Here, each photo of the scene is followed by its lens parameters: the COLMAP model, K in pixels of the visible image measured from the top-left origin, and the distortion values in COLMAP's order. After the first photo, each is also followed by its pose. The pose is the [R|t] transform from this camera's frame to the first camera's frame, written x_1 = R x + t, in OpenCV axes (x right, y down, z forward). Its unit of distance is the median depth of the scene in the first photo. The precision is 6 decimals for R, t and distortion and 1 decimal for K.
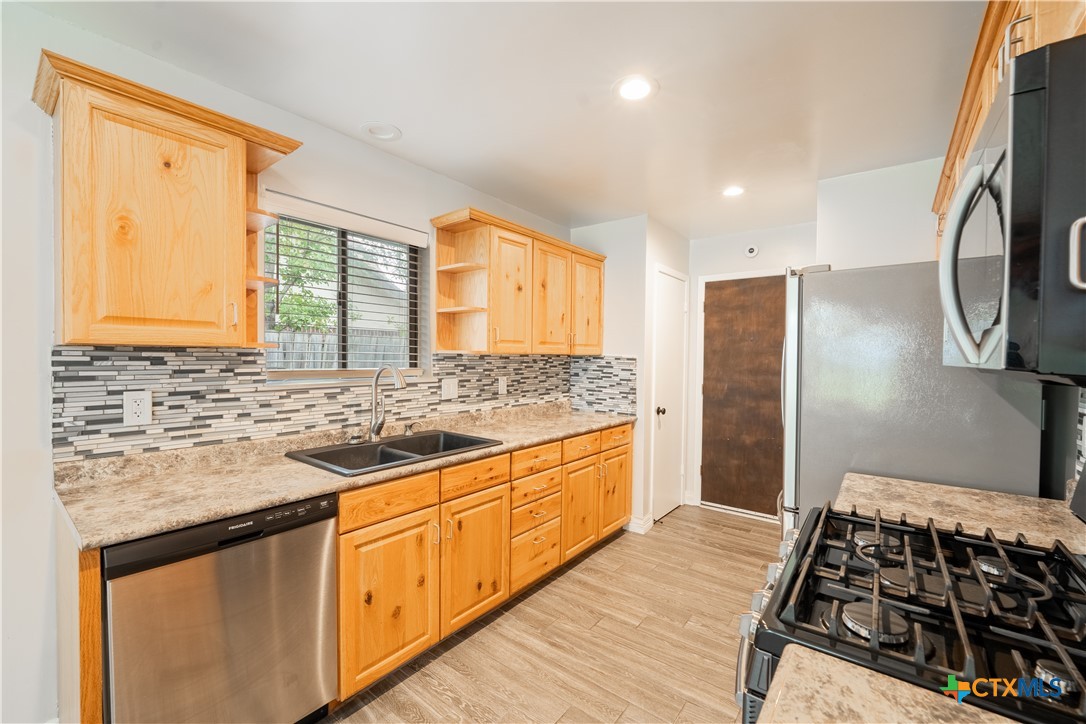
lens RADIAL K [[444.7, 0, 542.6], [0, 444.7, 367.1], [0, 0, 1]] dist [-0.000287, -0.000059]
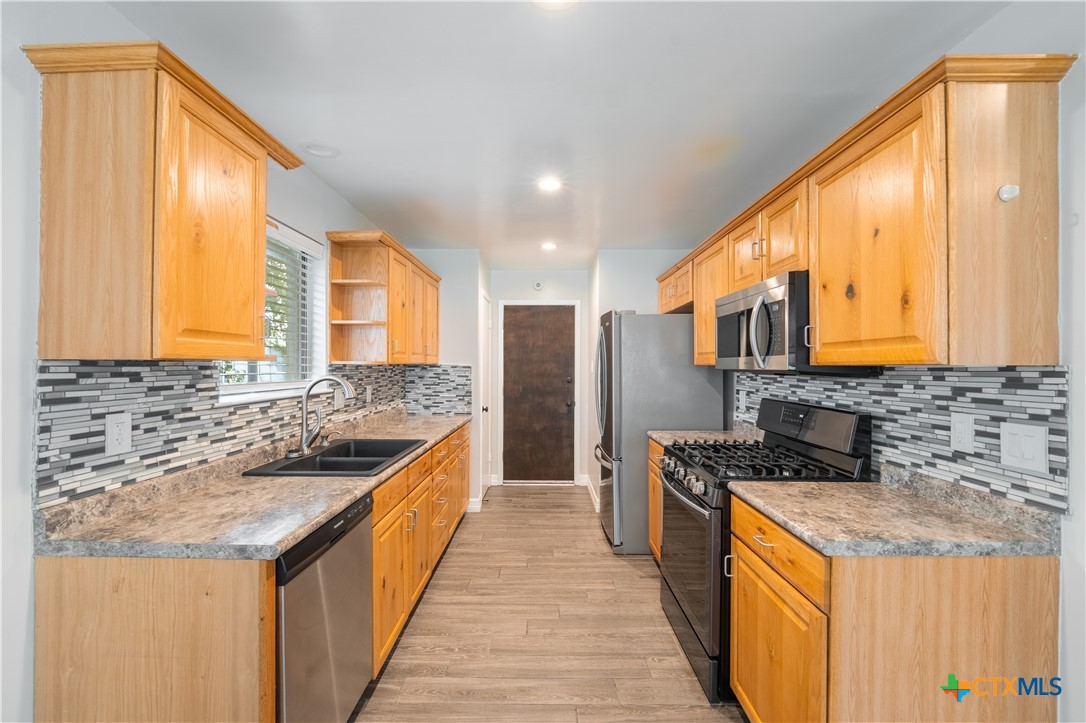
lens RADIAL K [[444.7, 0, 542.6], [0, 444.7, 366.6], [0, 0, 1]] dist [-0.000287, -0.000059]
pose [[0.794388, -0.011303, 0.607305, -0.666822], [0.020939, 0.999742, -0.008783, -0.008697], [-0.607049, 0.019694, 0.794420, -0.131068]]
